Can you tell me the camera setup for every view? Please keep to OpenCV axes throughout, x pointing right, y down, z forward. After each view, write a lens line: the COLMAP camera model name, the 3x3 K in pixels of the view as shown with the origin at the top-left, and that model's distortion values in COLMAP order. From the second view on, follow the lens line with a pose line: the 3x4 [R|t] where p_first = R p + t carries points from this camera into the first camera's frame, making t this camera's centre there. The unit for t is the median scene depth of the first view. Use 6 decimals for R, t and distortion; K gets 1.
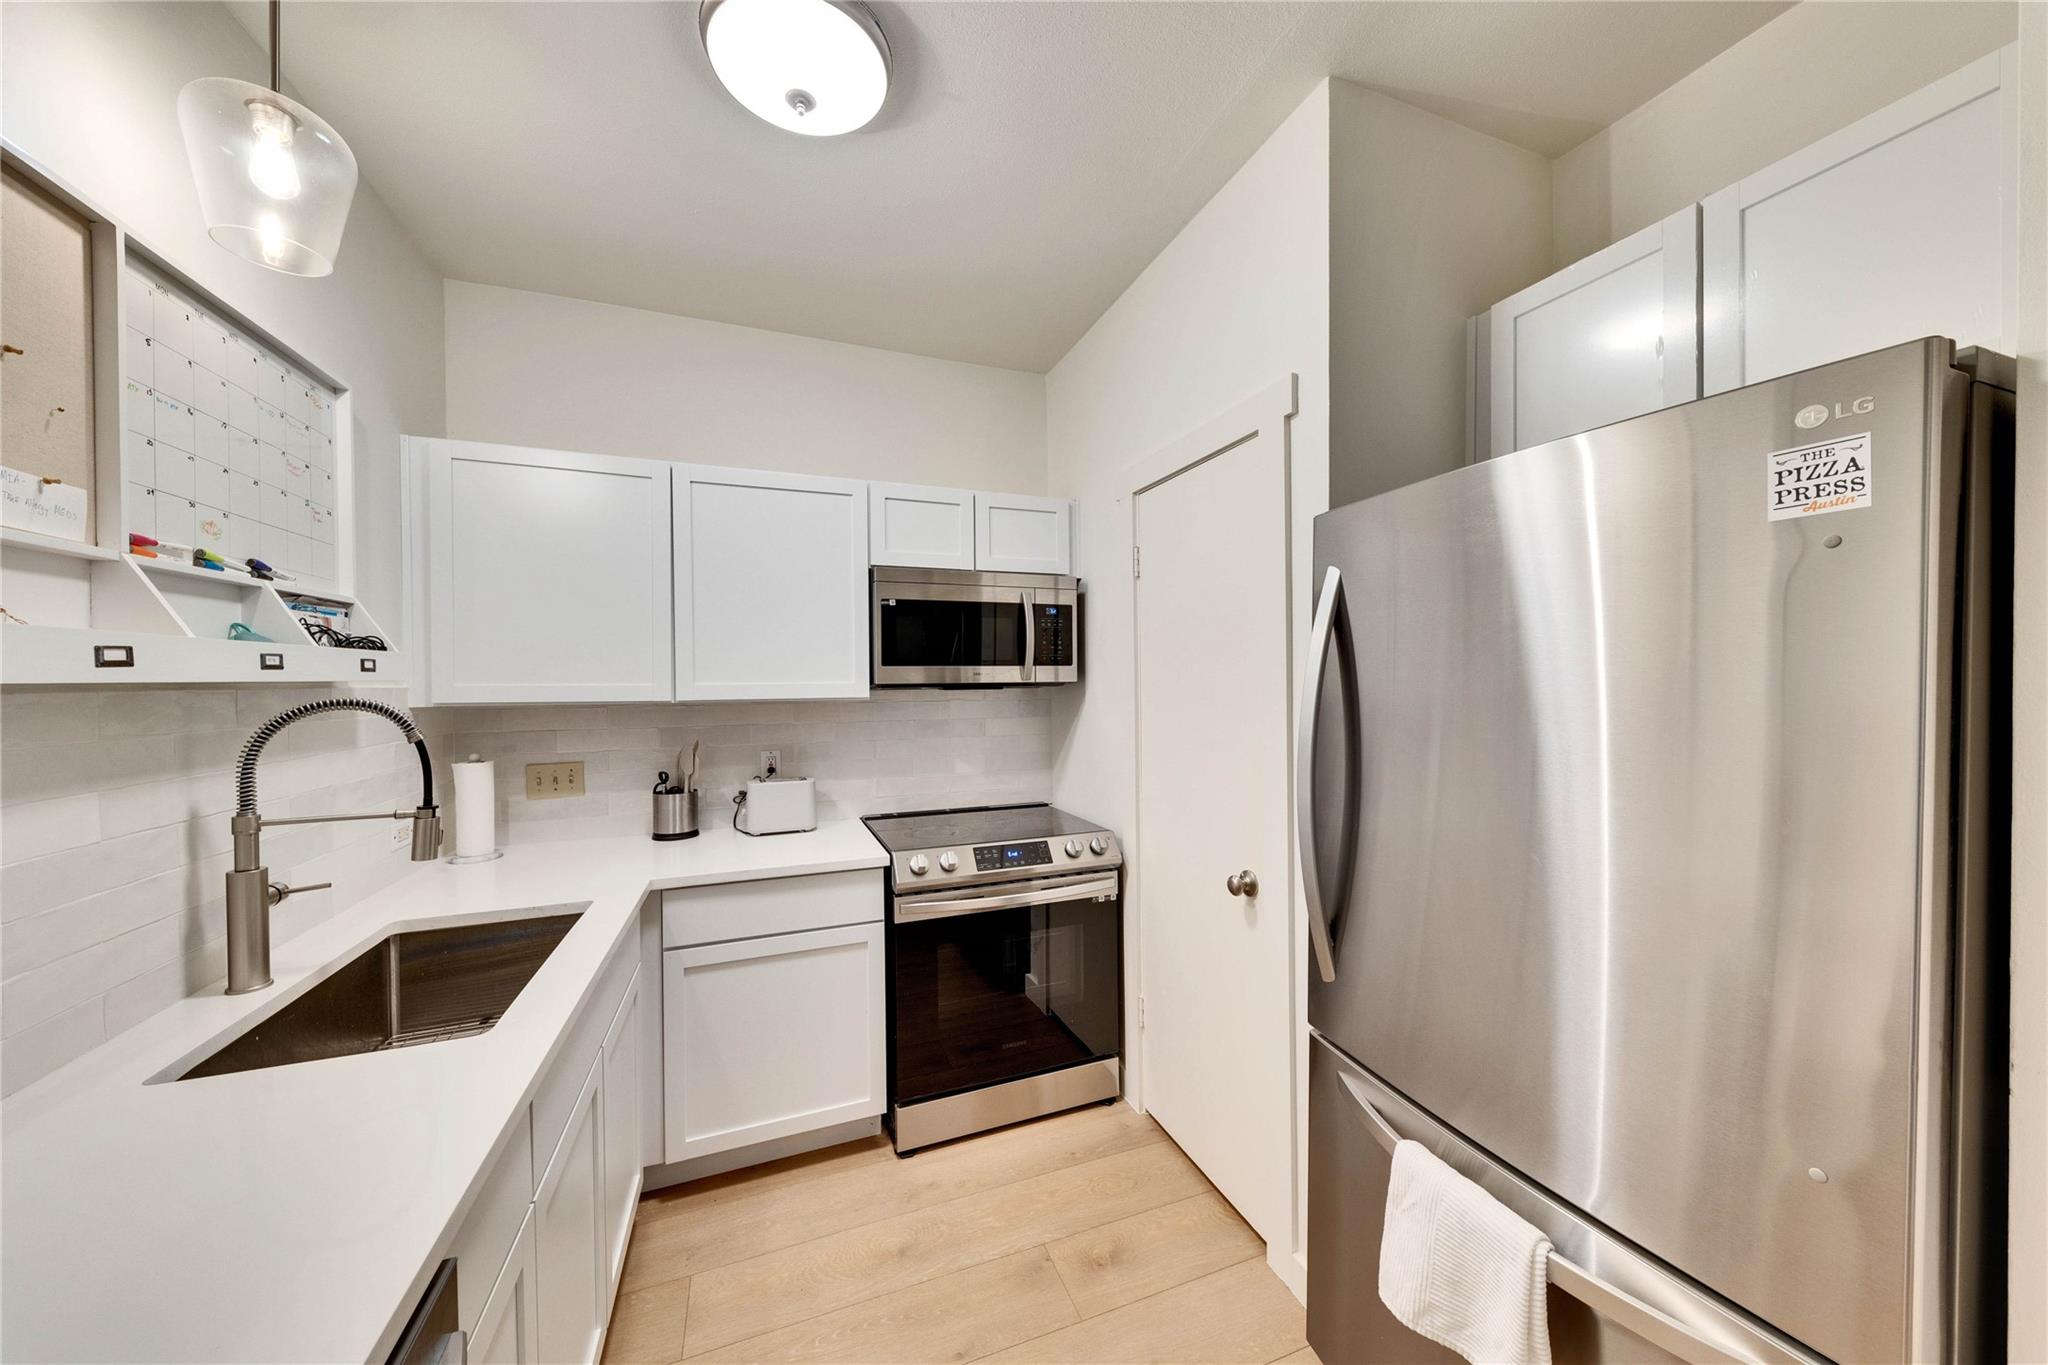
lens RADIAL K [[706.7, 0, 1027.0], [0, 706.7, 686.4], [0, 0, 1]] dist [0.012637, -0.003163]
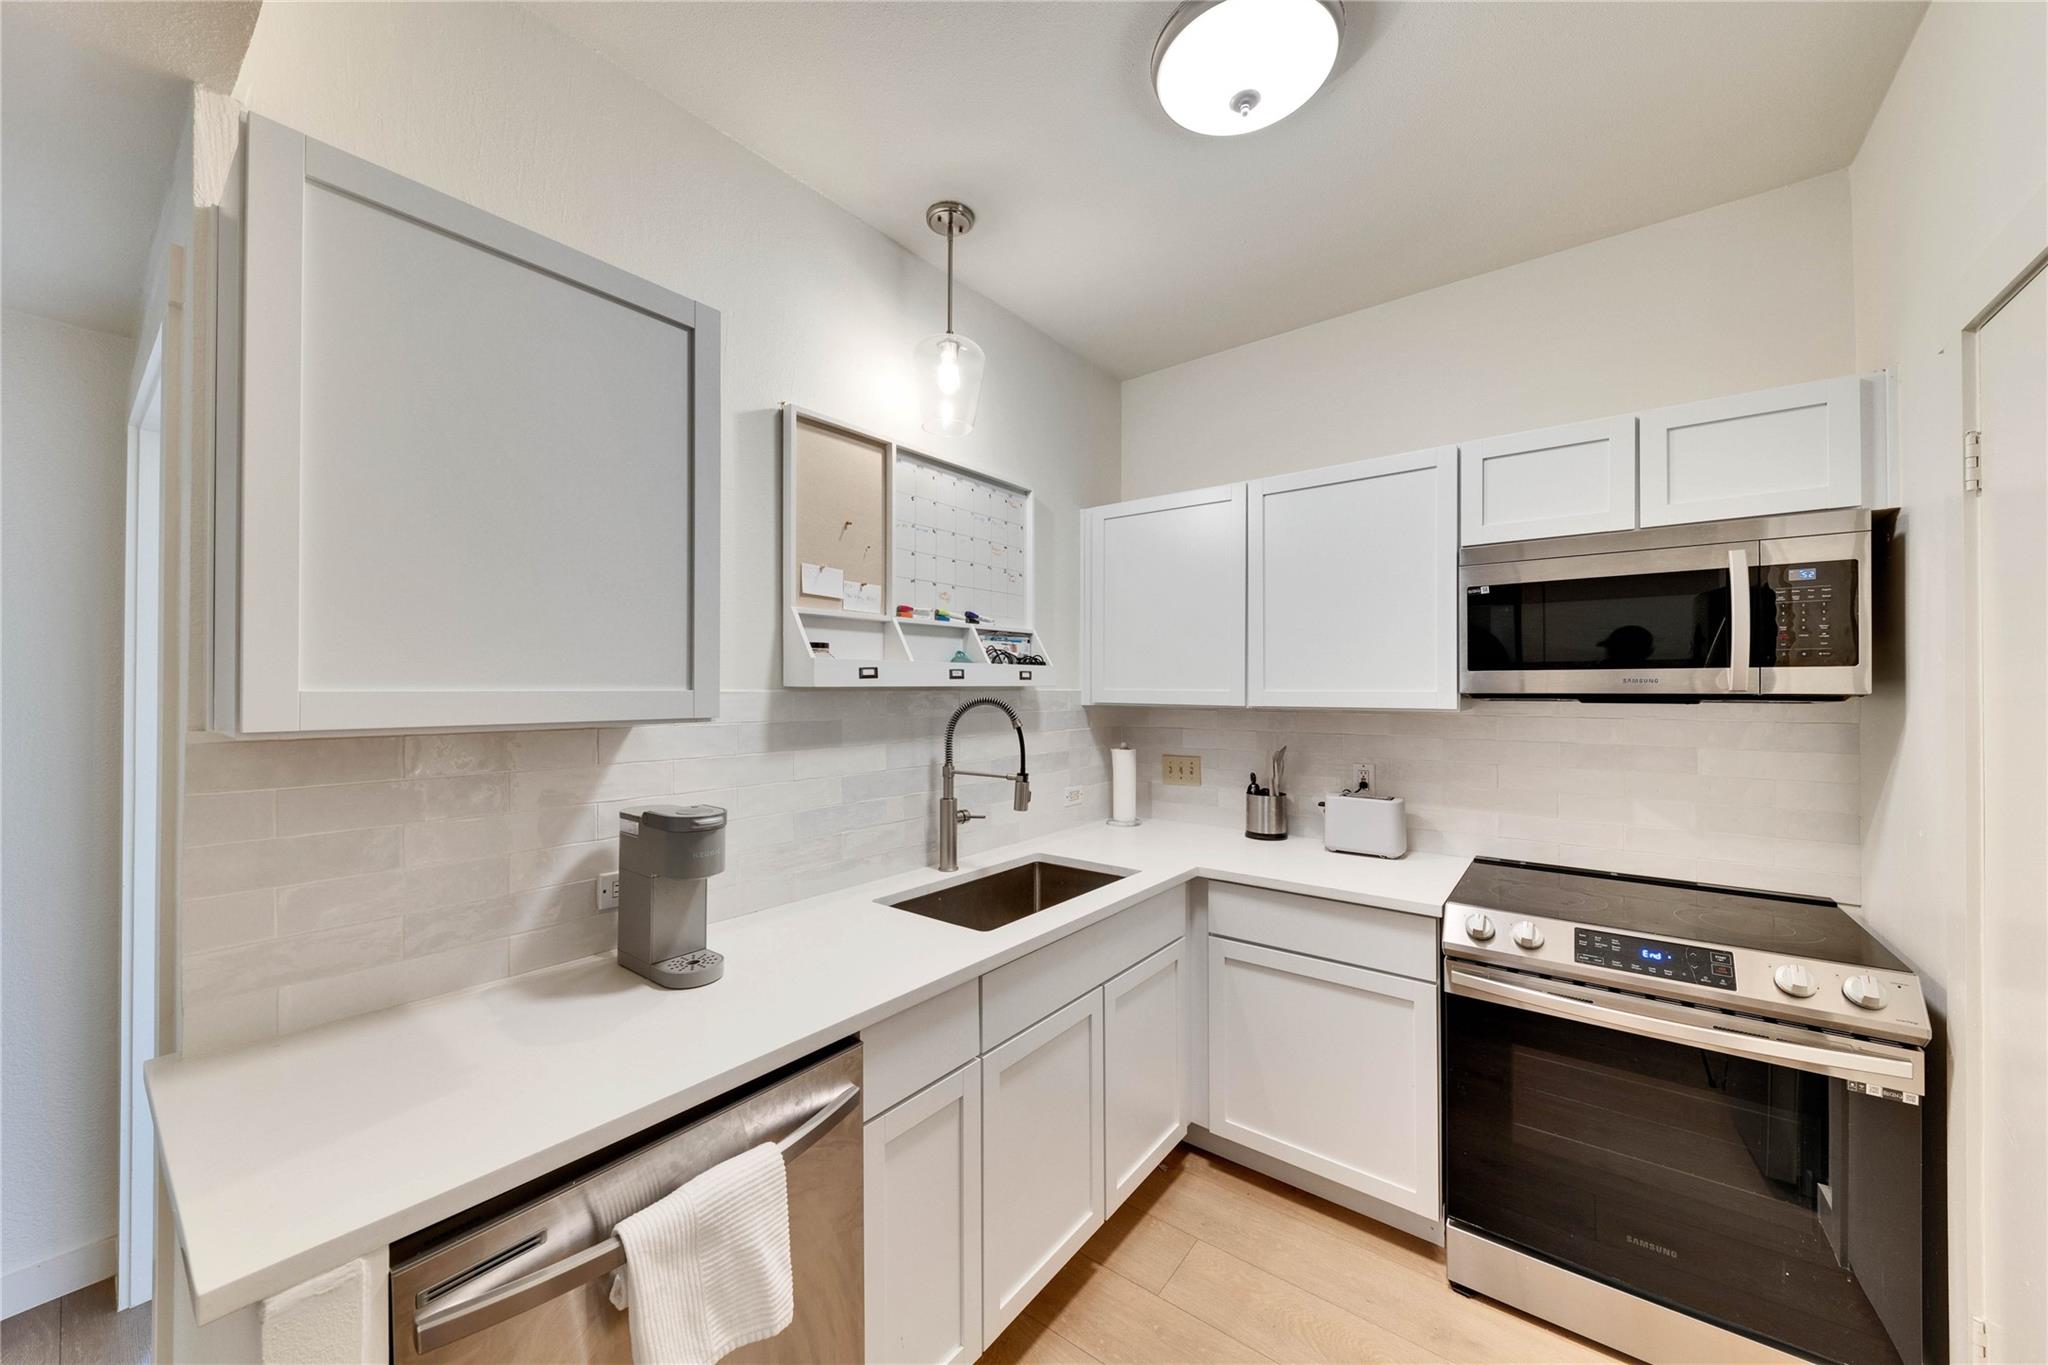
lens RADIAL K [[742.9, 0, 1024.9], [0, 742.9, 686.2], [0, 0, 1]] dist [0.010785, -0.003568]
pose [[0.514903, 0.006492, -0.857224, 0.295128], [-0.013319, 0.999911, -0.000428, -0.004848], [0.857145, 0.011638, 0.514944, 0.151246]]
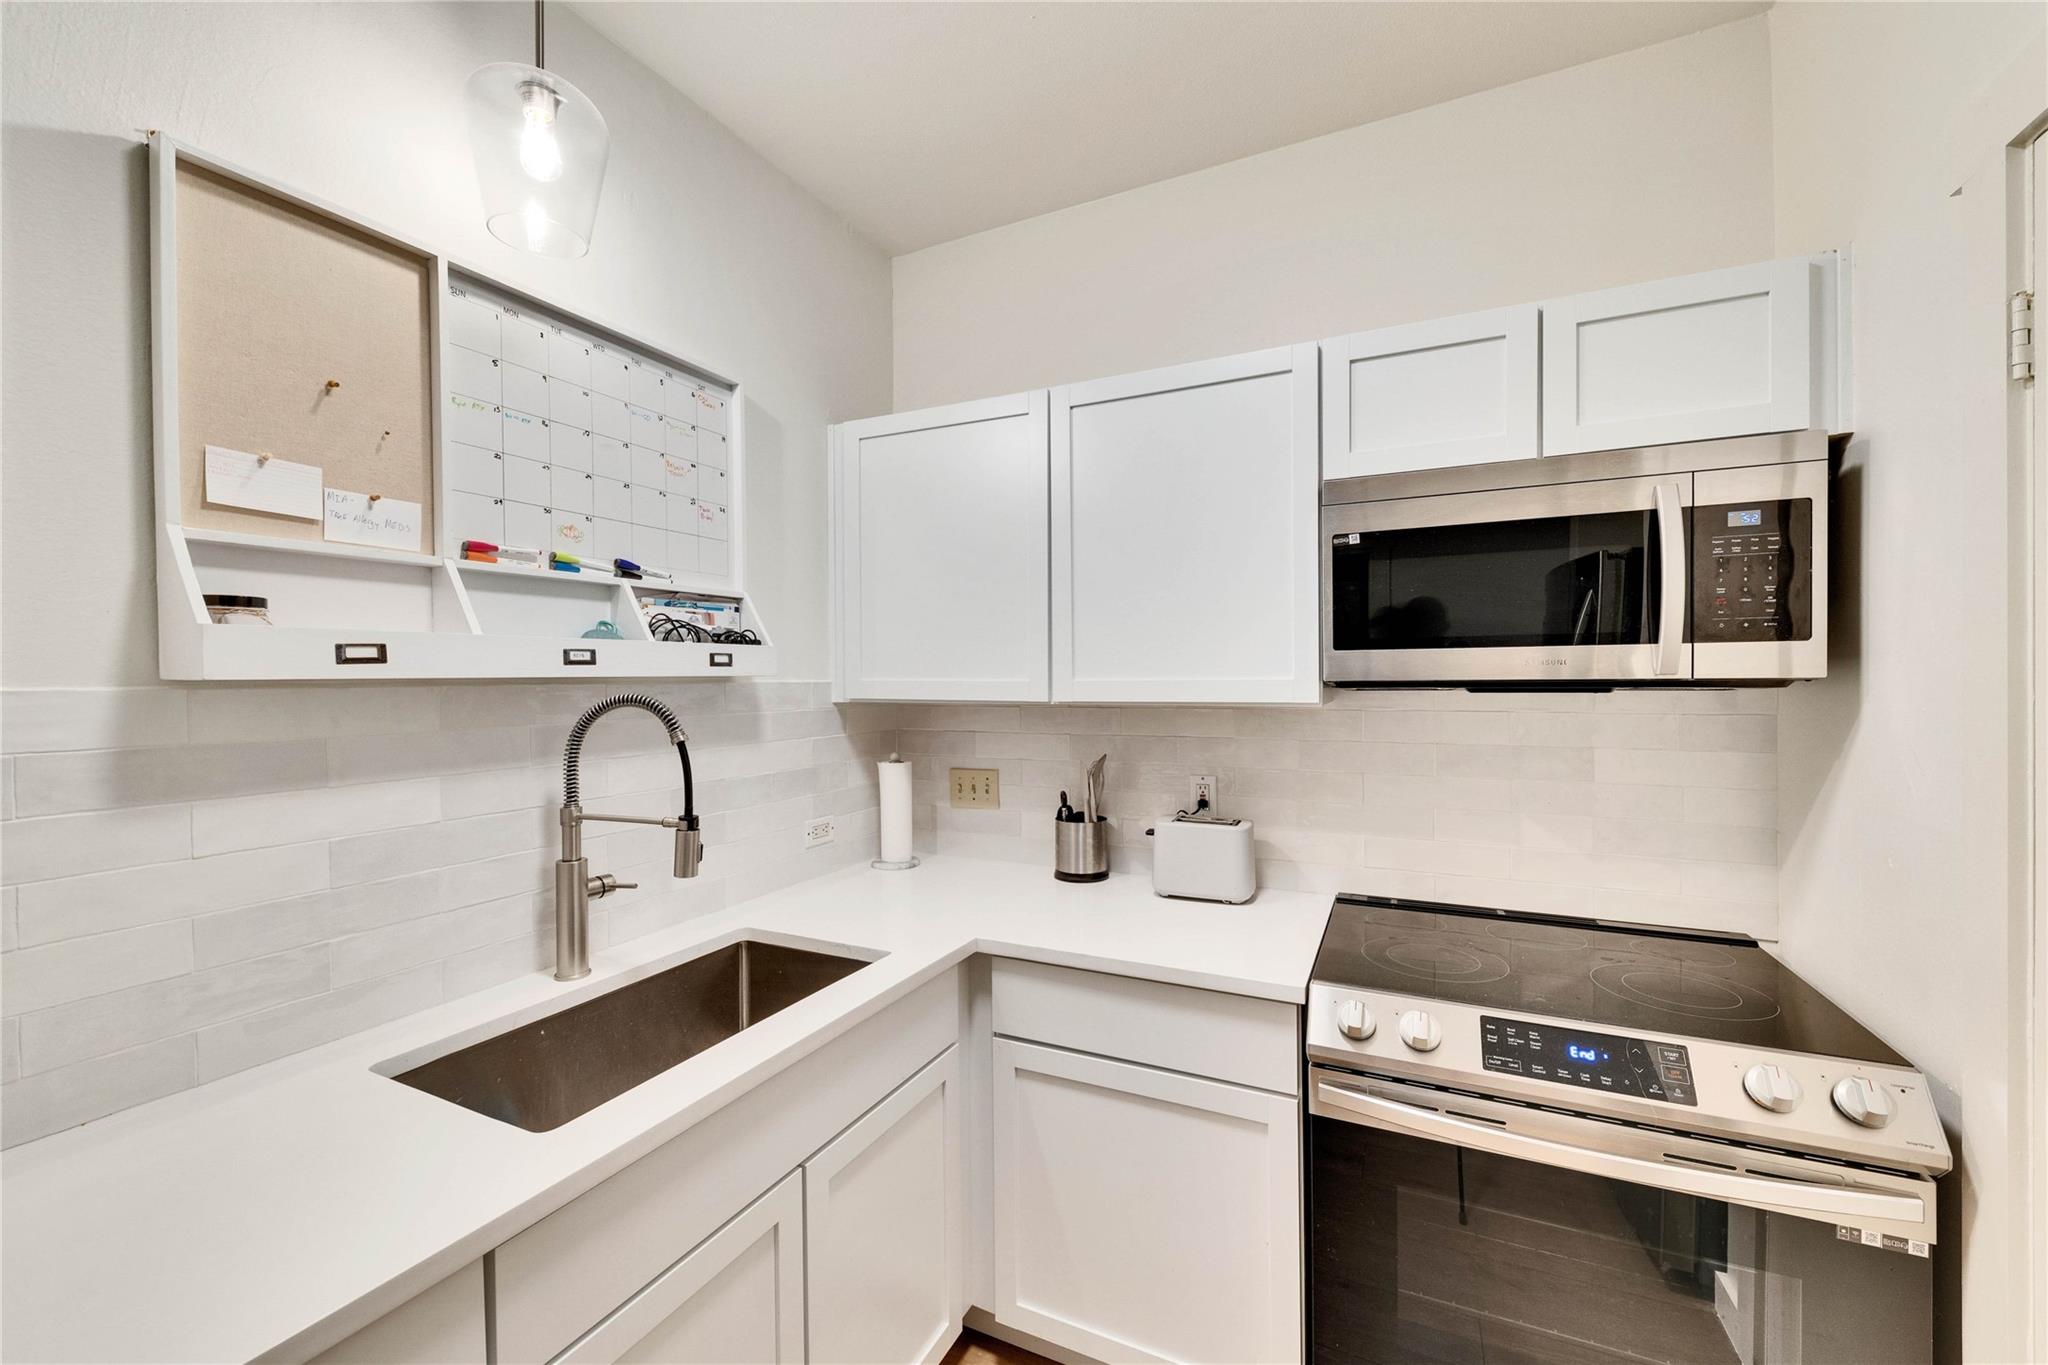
lens RADIAL K [[813.3, 0, 1031.3], [0, 813.3, 685.2], [0, 0, 1]] dist [0.010072, -0.003200]
pose [[0.684914, 0.009957, -0.728556, 0.128441], [-0.005576, 0.999949, 0.008424, -0.005010], [0.728602, -0.001707, 0.684935, 0.405218]]
